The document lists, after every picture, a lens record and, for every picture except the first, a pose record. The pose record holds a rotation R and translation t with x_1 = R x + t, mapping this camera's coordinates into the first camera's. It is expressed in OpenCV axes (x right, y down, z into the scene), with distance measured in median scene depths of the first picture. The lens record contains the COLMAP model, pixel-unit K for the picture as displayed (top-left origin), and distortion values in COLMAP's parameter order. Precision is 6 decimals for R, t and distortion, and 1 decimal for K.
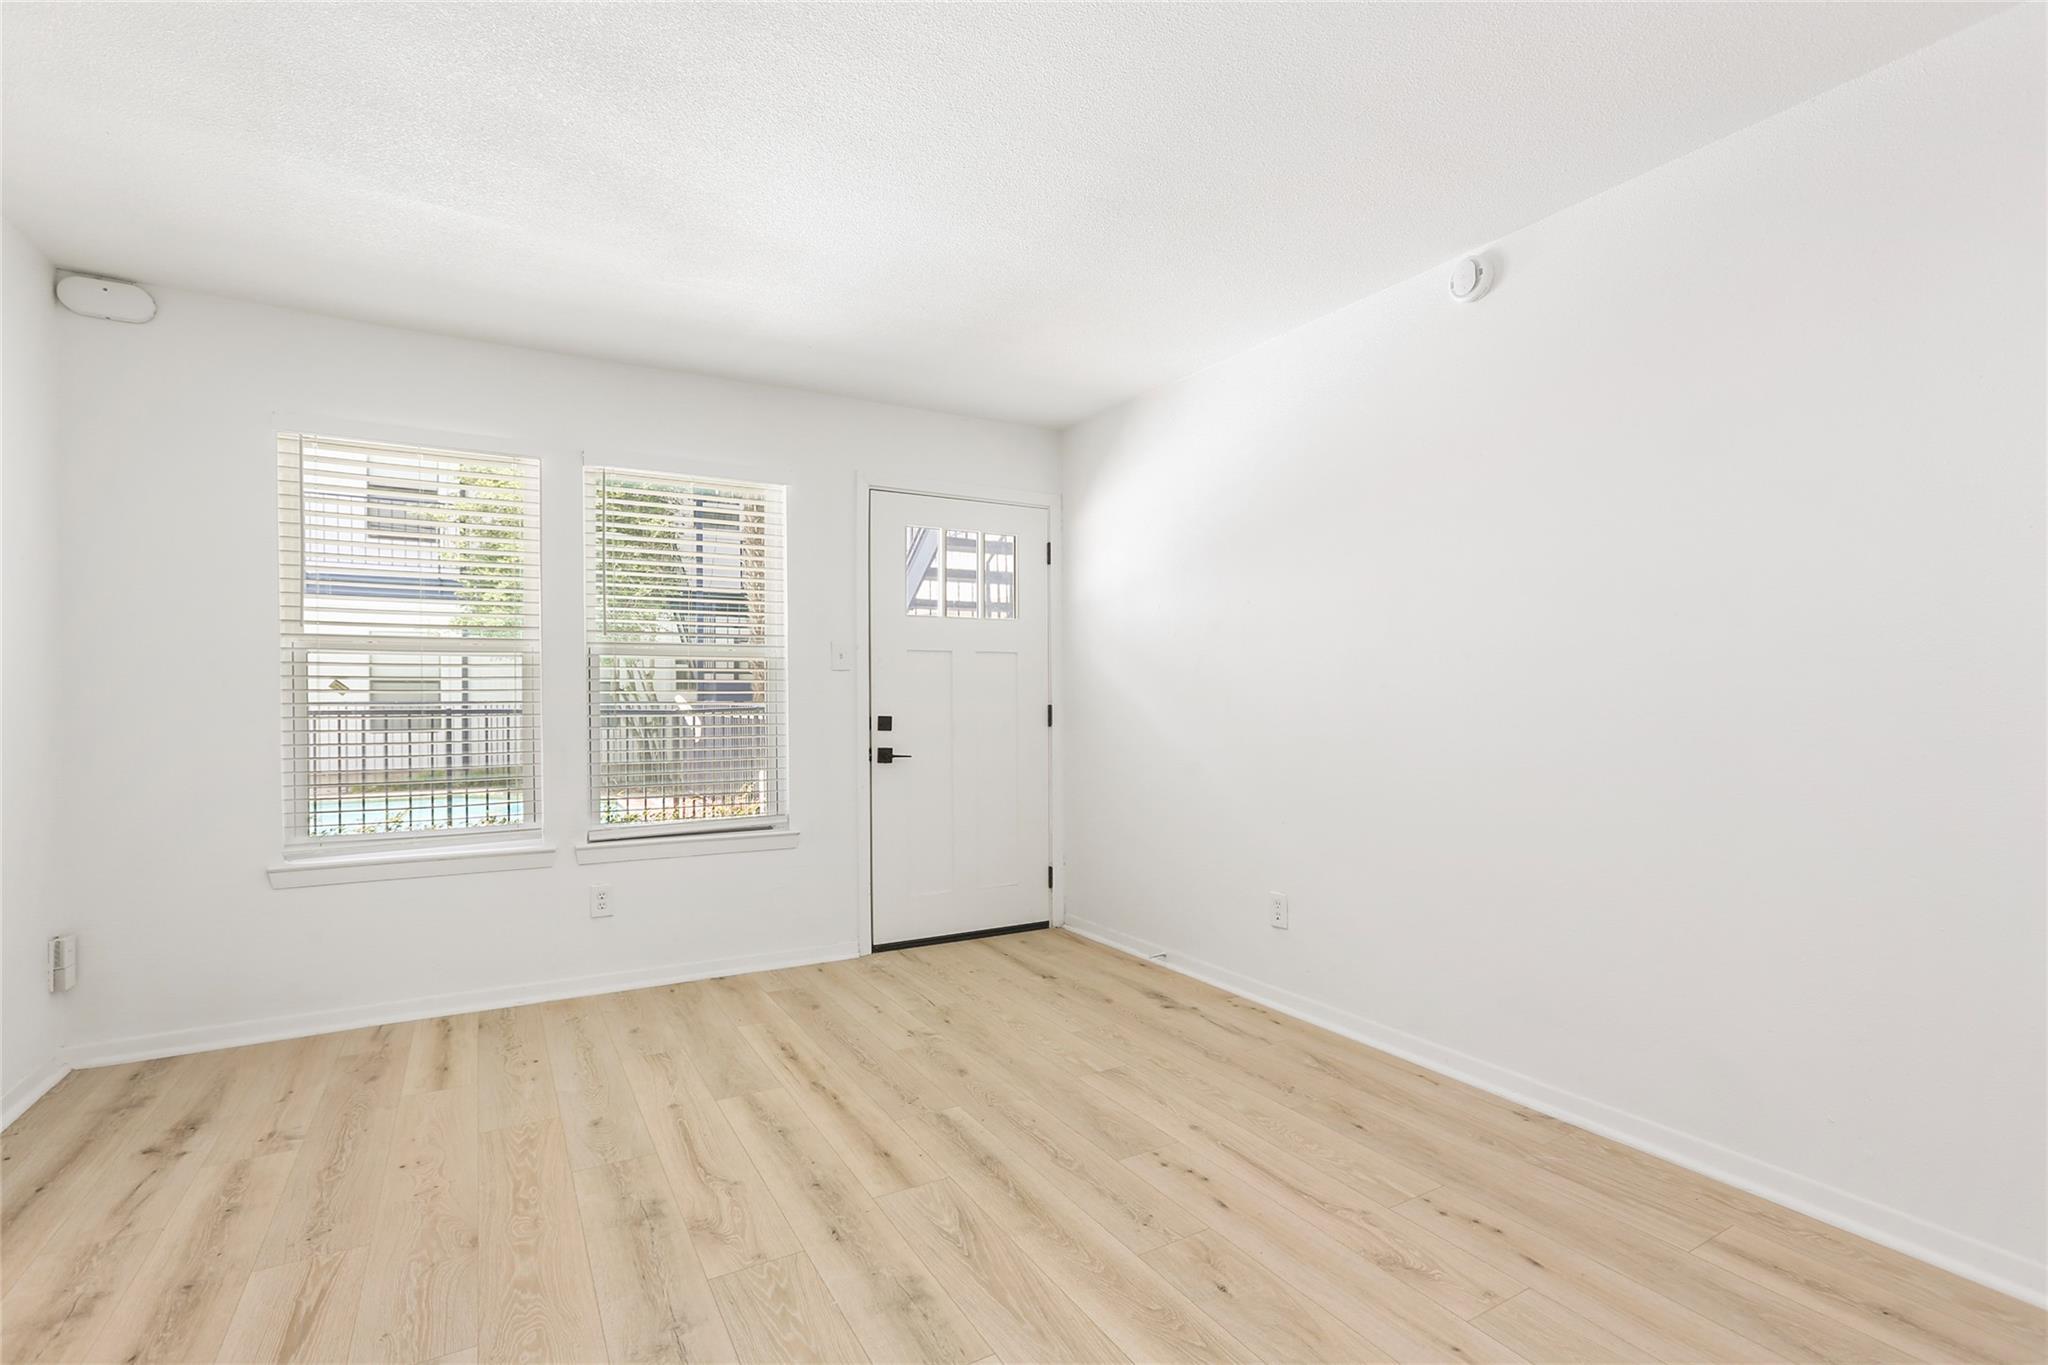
lens RADIAL K [[921.7, 0, 1032.1], [0, 921.7, 679.4], [0, 0, 1]] dist [-0.004452, 0.003639]
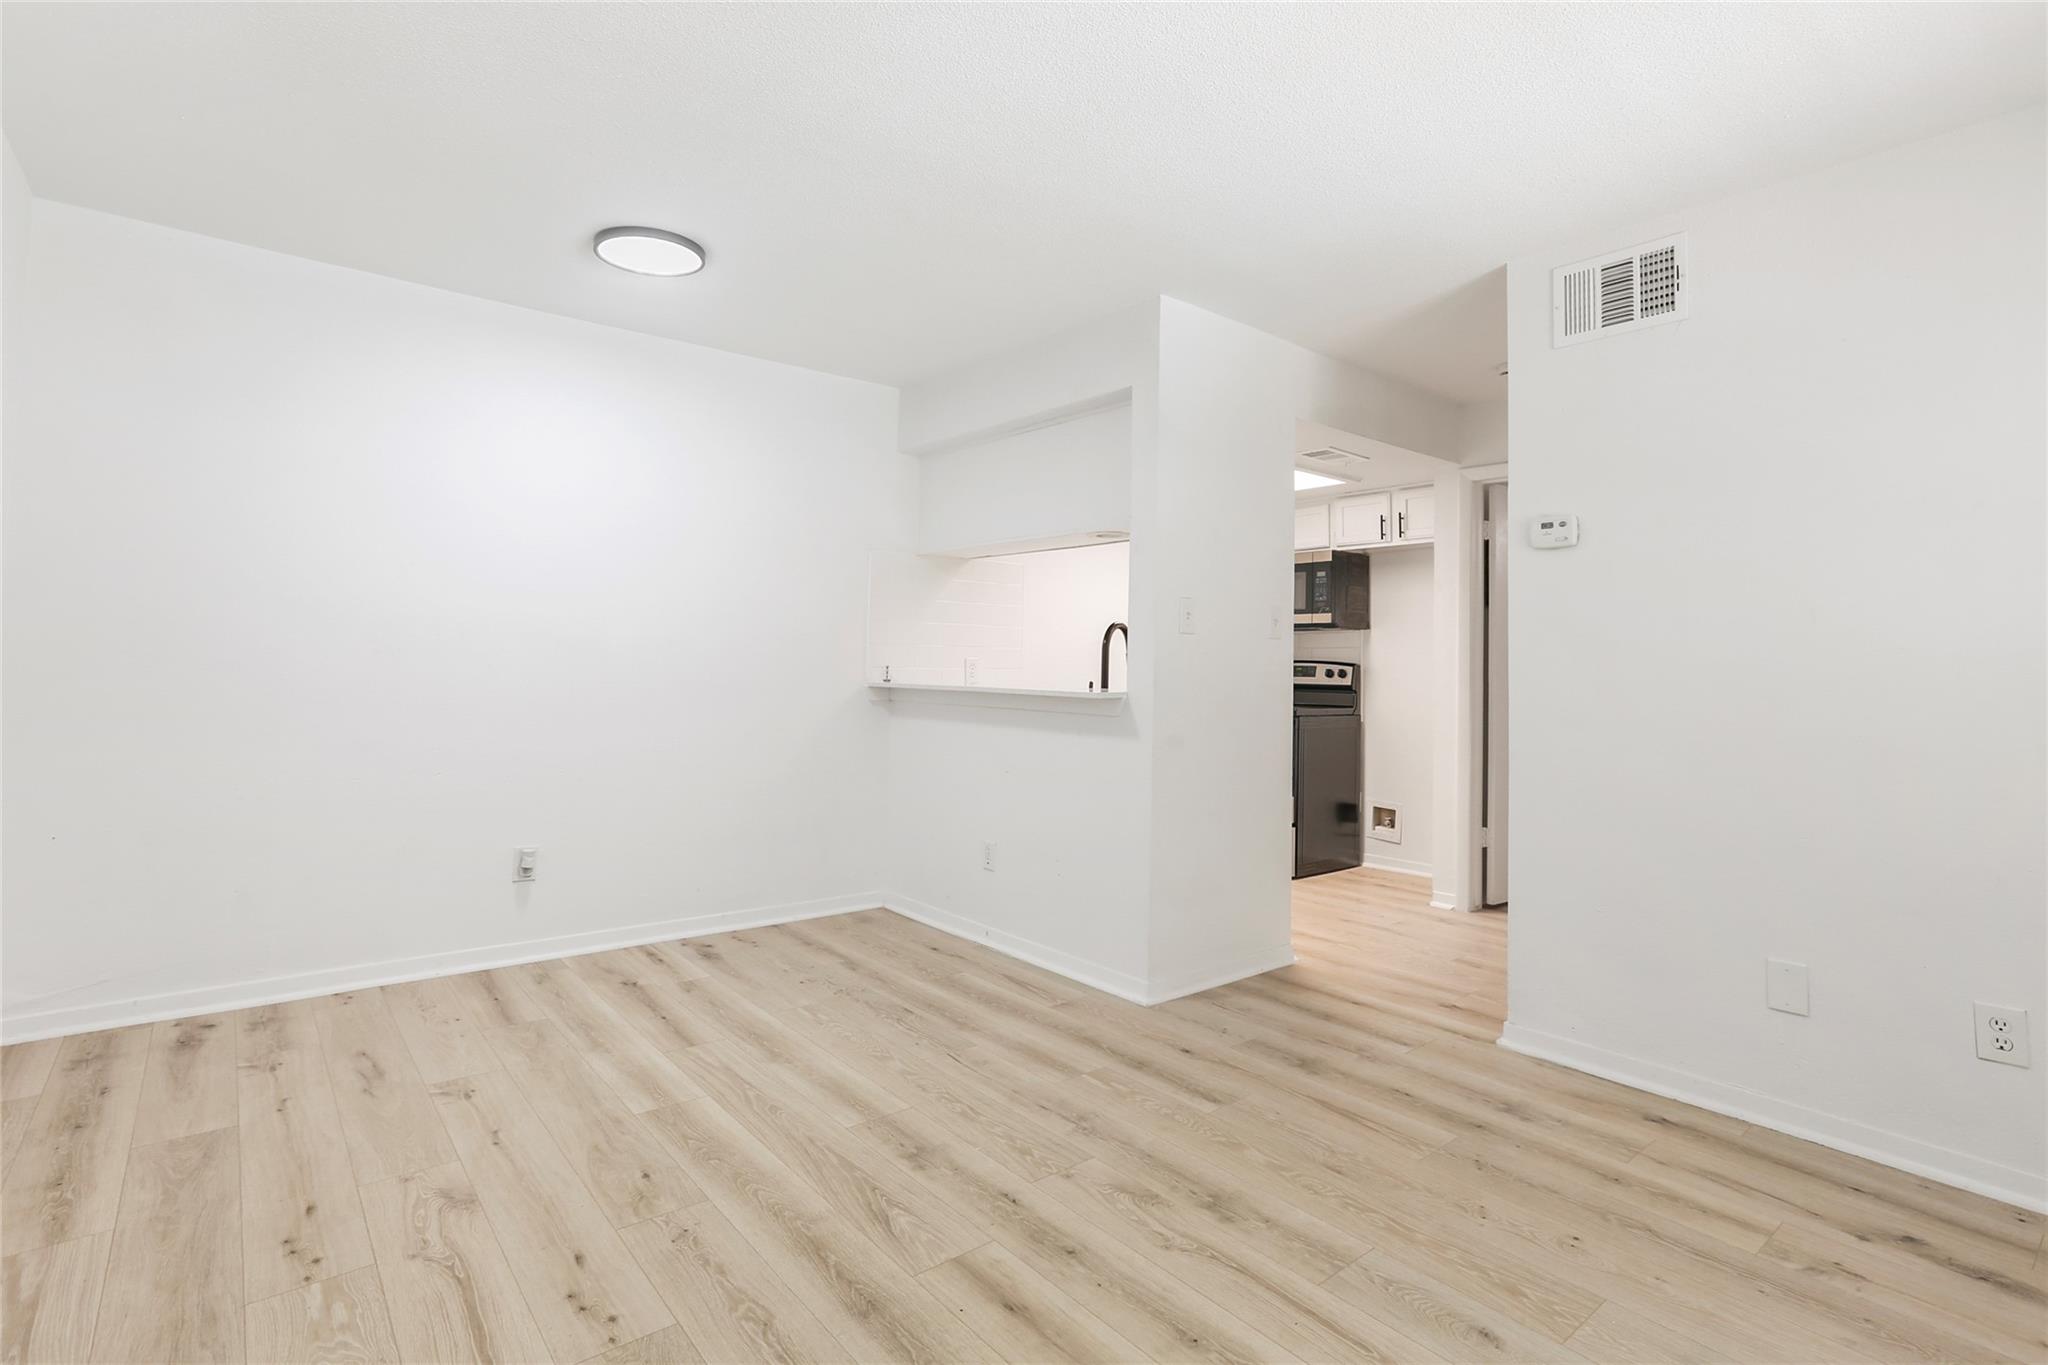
lens RADIAL K [[921.7, 0, 1025.0], [0, 921.7, 676.4], [0, 0, 1]] dist [-0.004452, 0.003639]
pose [[-0.984514, -0.013872, -0.174755, -0.043995], [-0.014173, 0.999899, 0.000478, 0.029449], [0.174731, 0.002947, -0.984612, 1.976395]]
